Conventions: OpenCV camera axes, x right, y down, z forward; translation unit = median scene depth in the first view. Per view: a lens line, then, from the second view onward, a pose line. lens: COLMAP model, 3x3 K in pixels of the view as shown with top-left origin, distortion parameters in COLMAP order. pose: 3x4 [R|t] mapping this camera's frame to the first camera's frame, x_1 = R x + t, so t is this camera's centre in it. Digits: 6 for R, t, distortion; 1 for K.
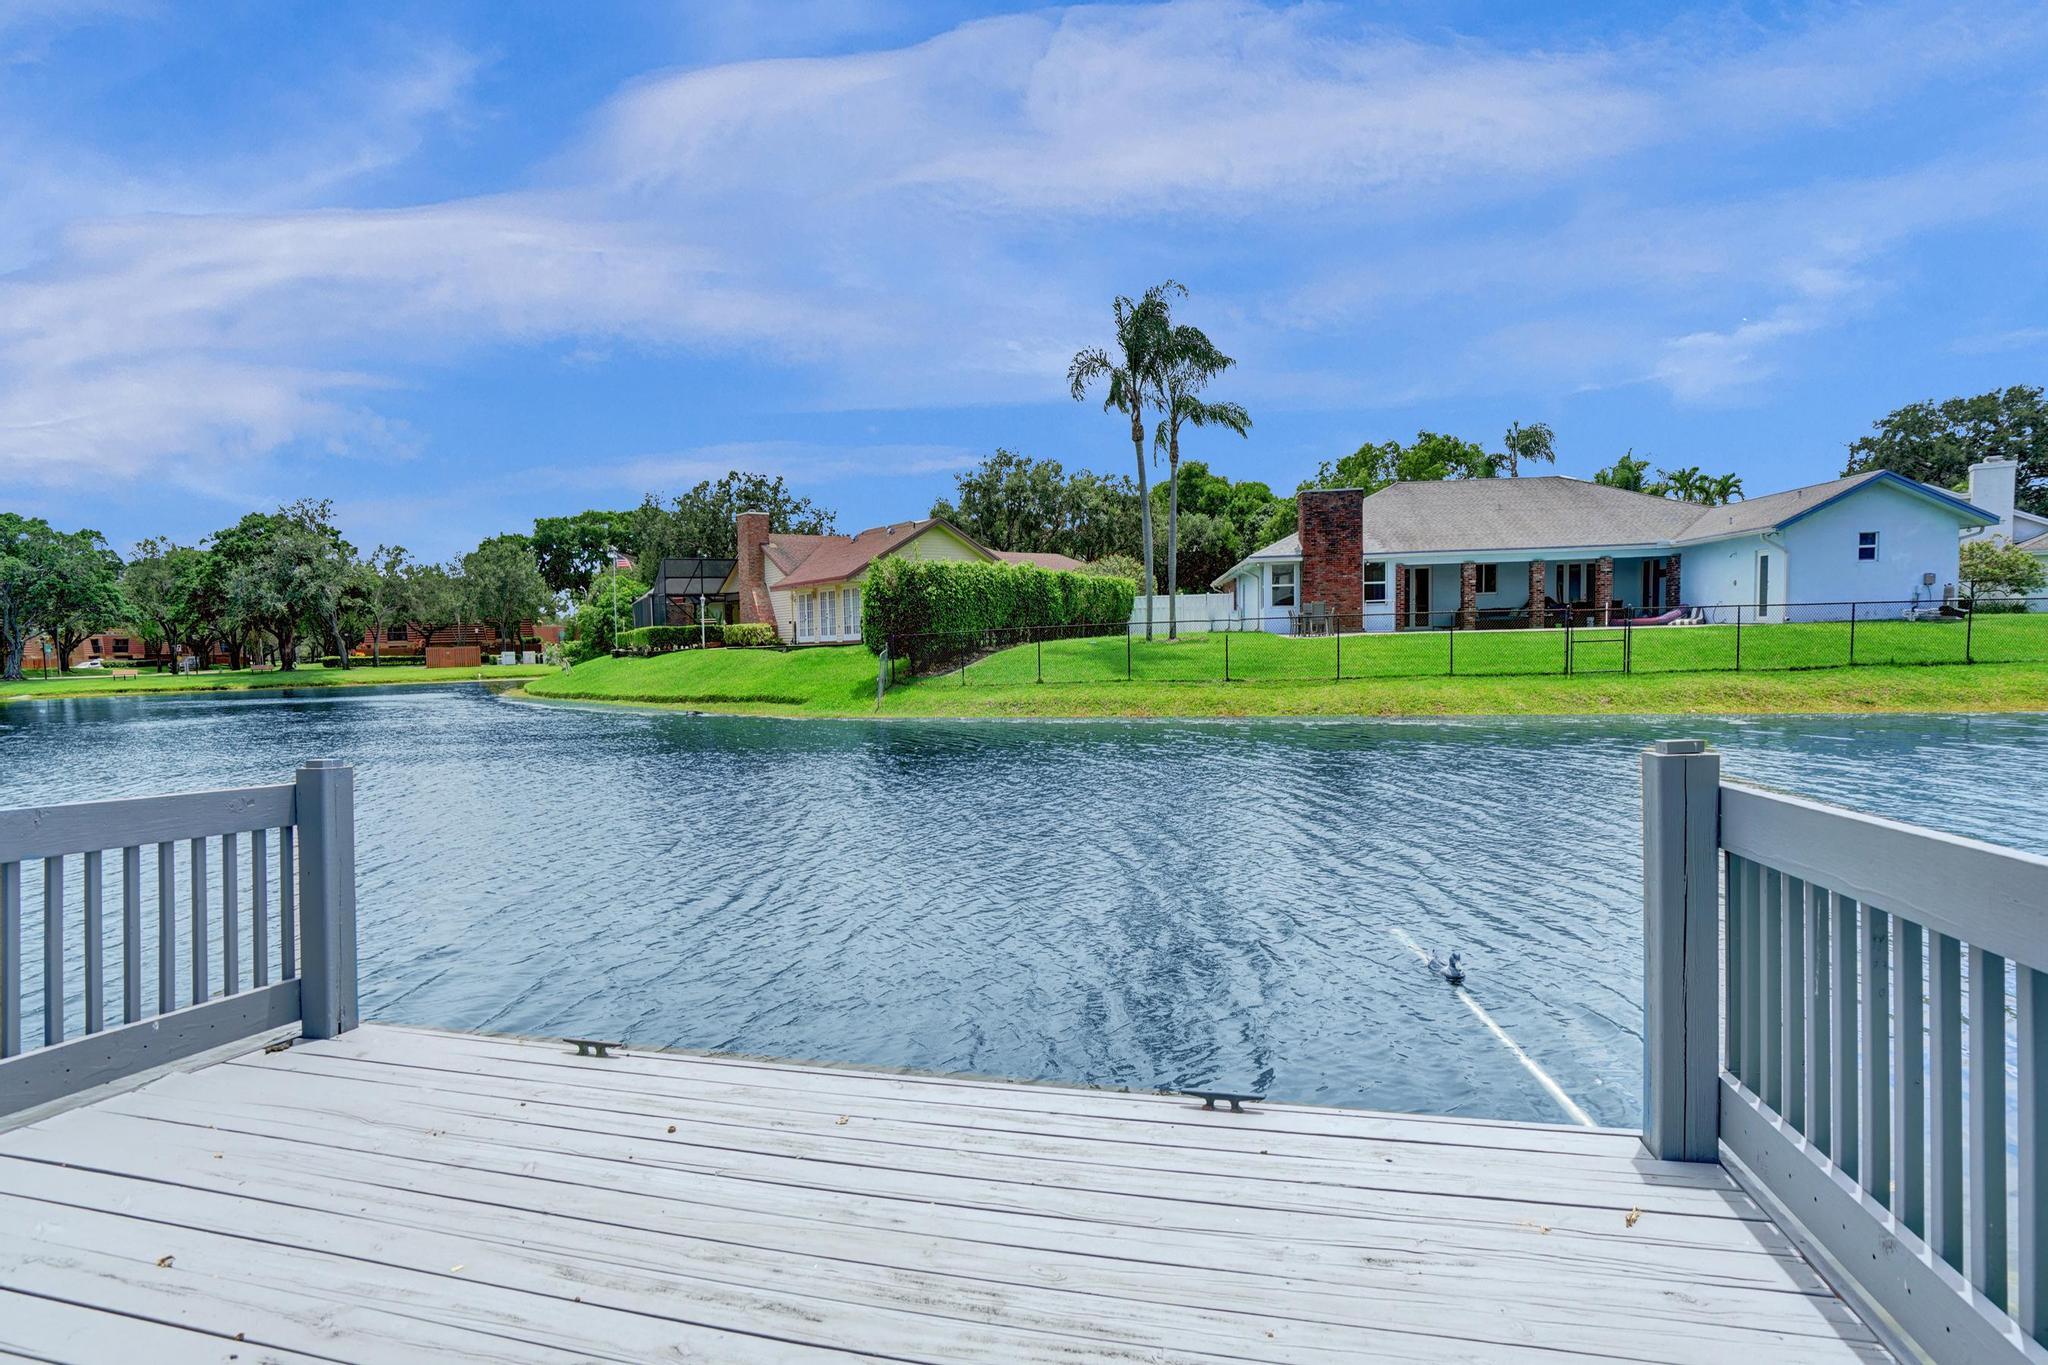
lens RADIAL K [[994.1, 0, 1028.0], [0, 994.1, 722.9], [0, 0, 1]] dist [-0.023822, 0.015991]
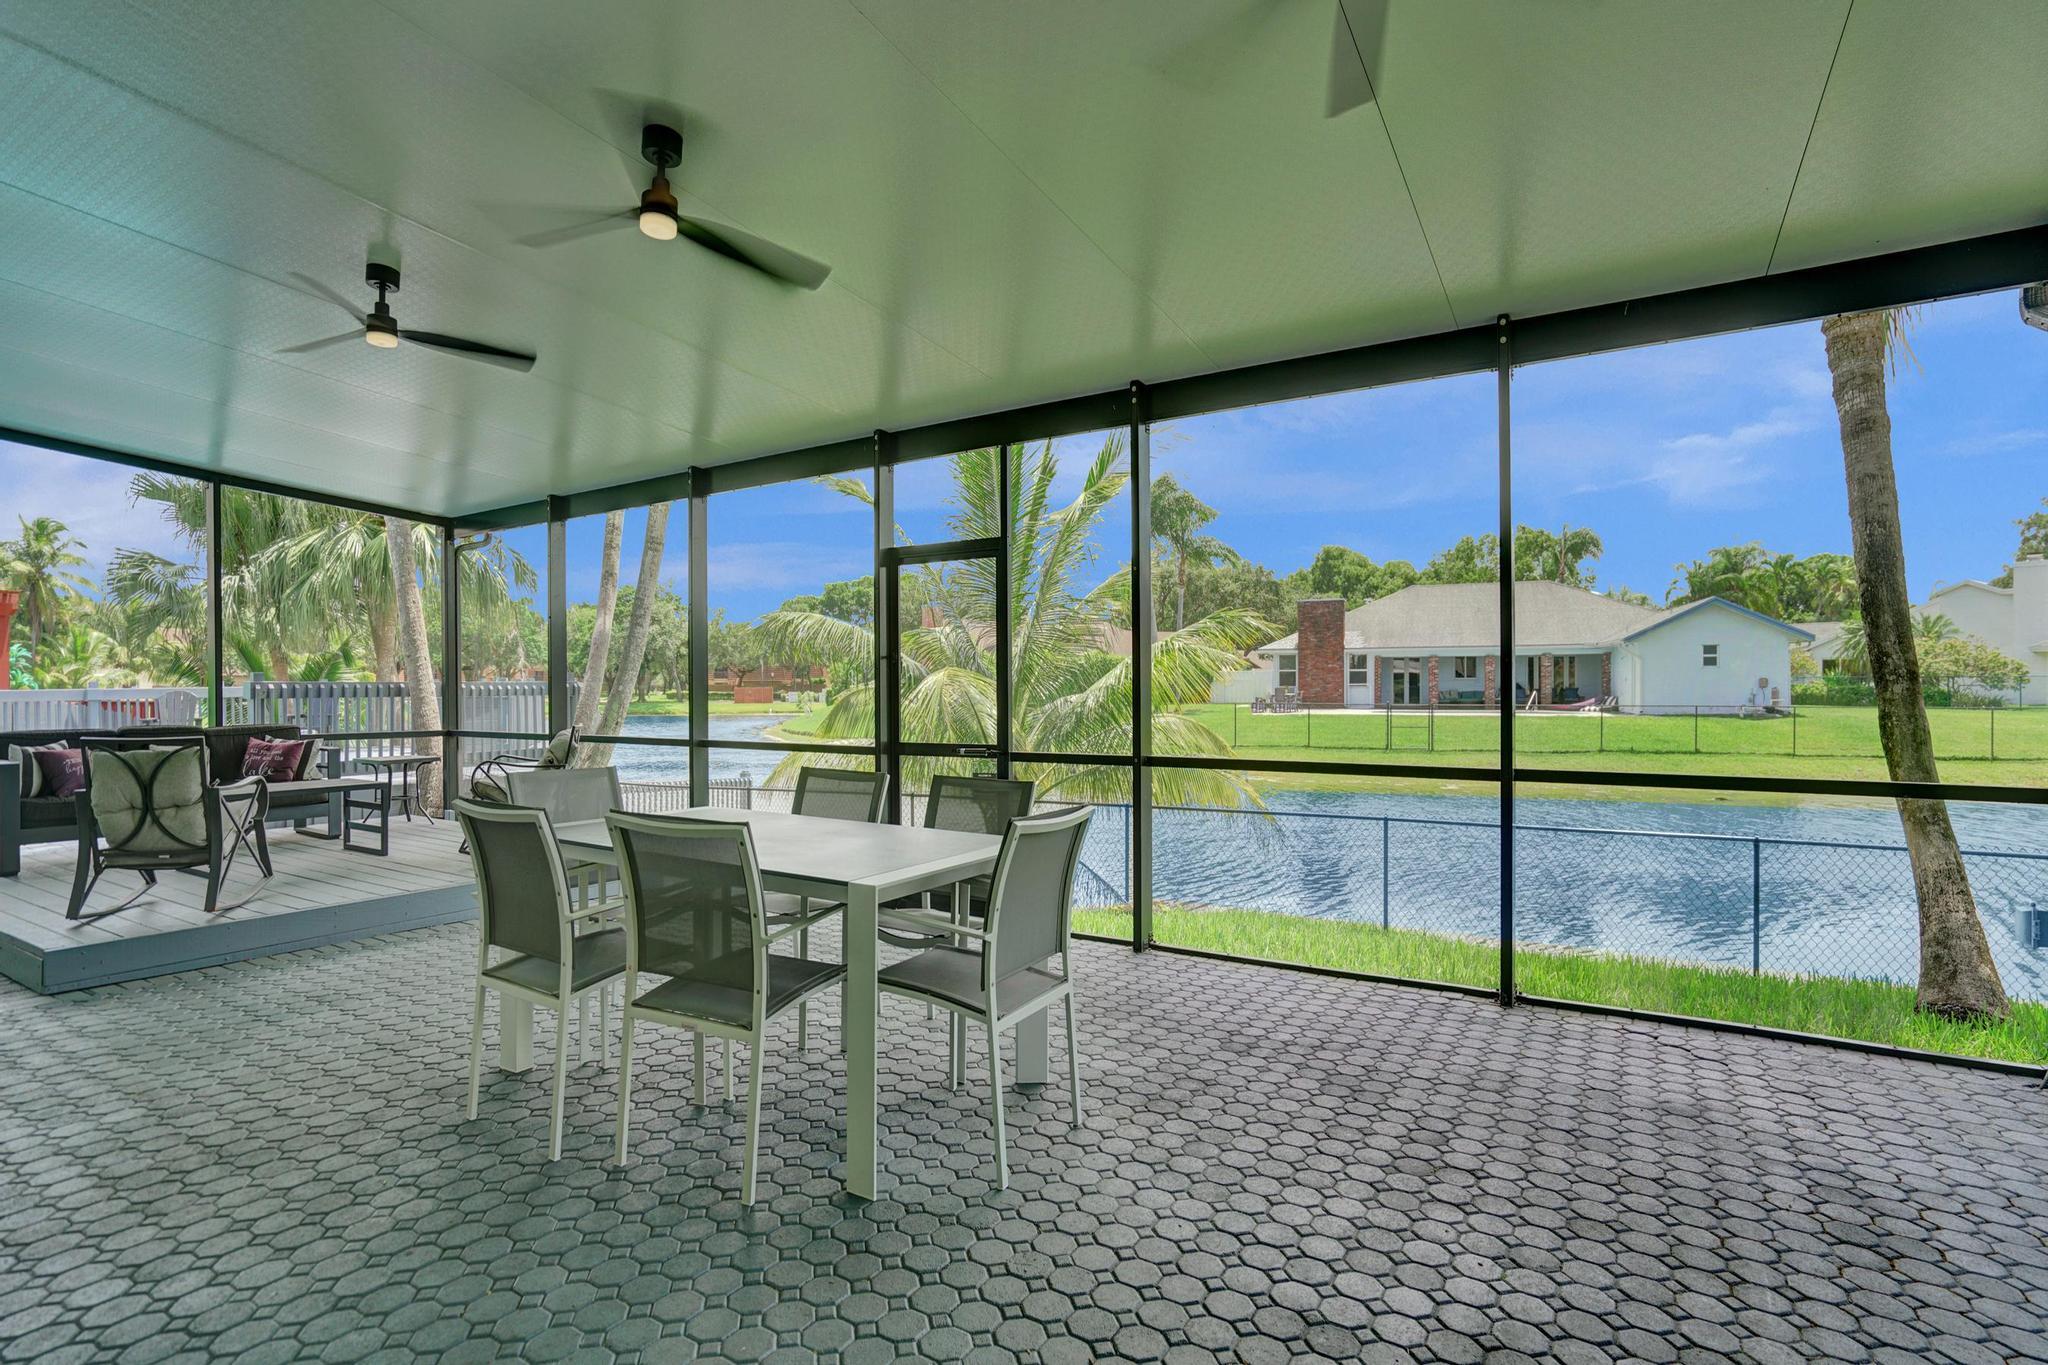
lens RADIAL K [[994.1, 0, 1026.6], [0, 994.1, 690.1], [0, 0, 1]] dist [-0.023822, 0.015991]
pose [[0.960841, 0.025676, -0.275907, 0.249740], [-0.045866, 0.996700, -0.066973, -0.008372], [0.273277, 0.077005, 0.958848, -0.299469]]
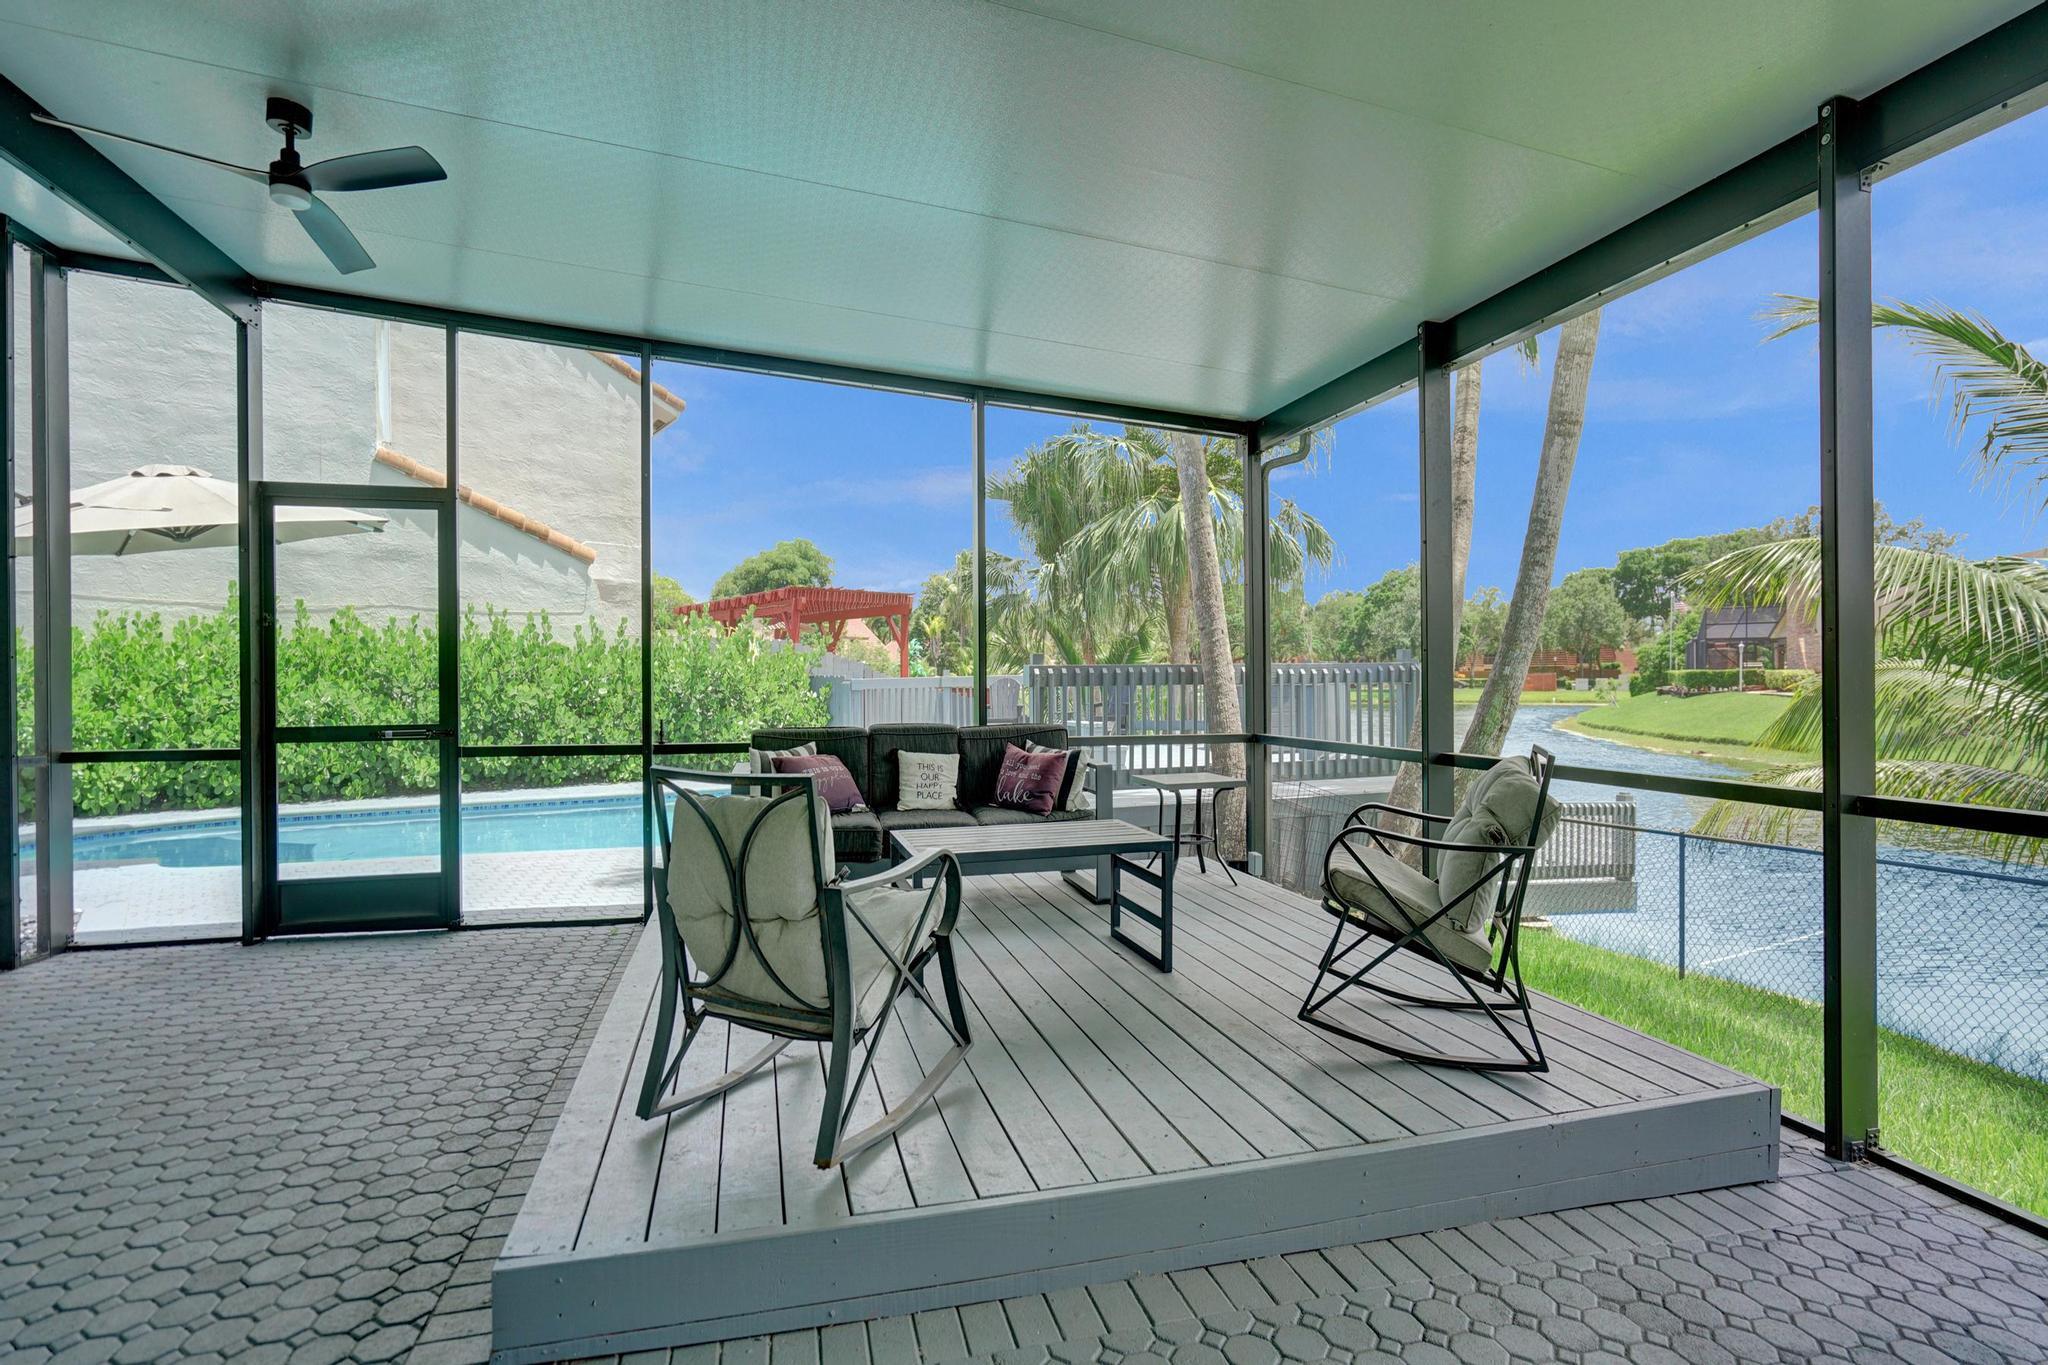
lens RADIAL K [[994.1, 0, 1021.7], [0, 994.1, 679.0], [0, 0, 1]] dist [-0.023822, 0.015991]
pose [[0.526934, 0.025109, -0.849535, 0.181802], [-0.076365, 0.996919, -0.017901, -0.010980], [0.846469, 0.074307, 0.527228, -0.239053]]
